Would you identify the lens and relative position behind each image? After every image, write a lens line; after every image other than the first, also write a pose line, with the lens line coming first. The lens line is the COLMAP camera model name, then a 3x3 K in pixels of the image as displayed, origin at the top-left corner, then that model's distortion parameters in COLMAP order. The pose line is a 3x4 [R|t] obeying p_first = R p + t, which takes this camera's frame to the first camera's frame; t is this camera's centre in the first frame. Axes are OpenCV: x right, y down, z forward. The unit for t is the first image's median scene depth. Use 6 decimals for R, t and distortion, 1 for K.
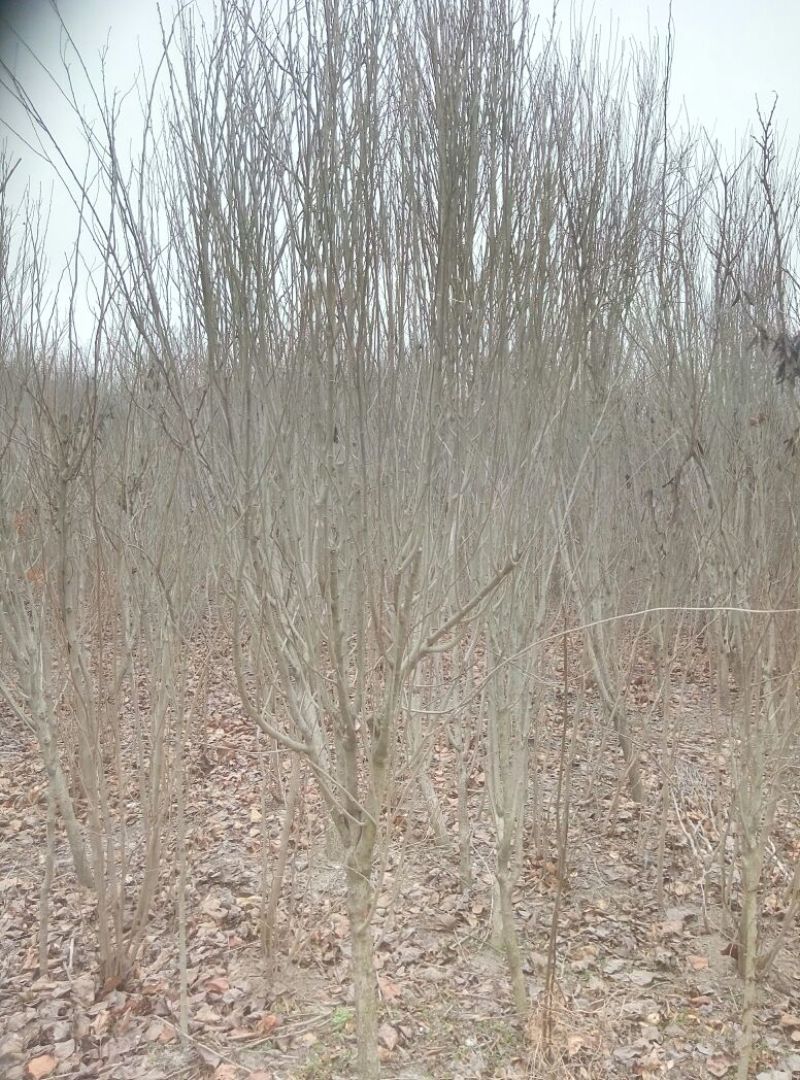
lens RADIAL K [[914.6, 0, 401.4], [0, 914.6, 538.6], [0, 0, 1]] dist [0.015690, -0.029926]
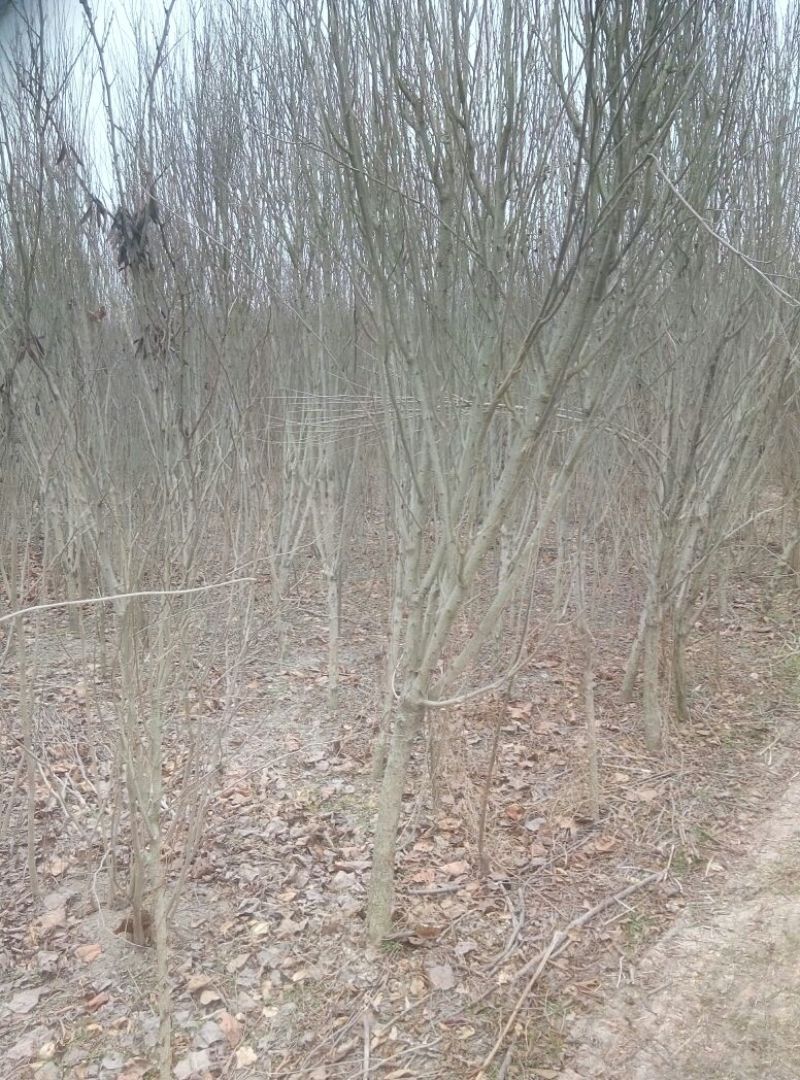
lens RADIAL K [[914.6, 0, 401.8], [0, 914.6, 537.3], [0, 0, 1]] dist [0.015690, -0.029926]
pose [[0.758194, -0.116519, 0.641533, 0.037336], [0.047074, 0.991118, 0.124378, -0.017557], [-0.650327, -0.064103, 0.756945, 0.173282]]
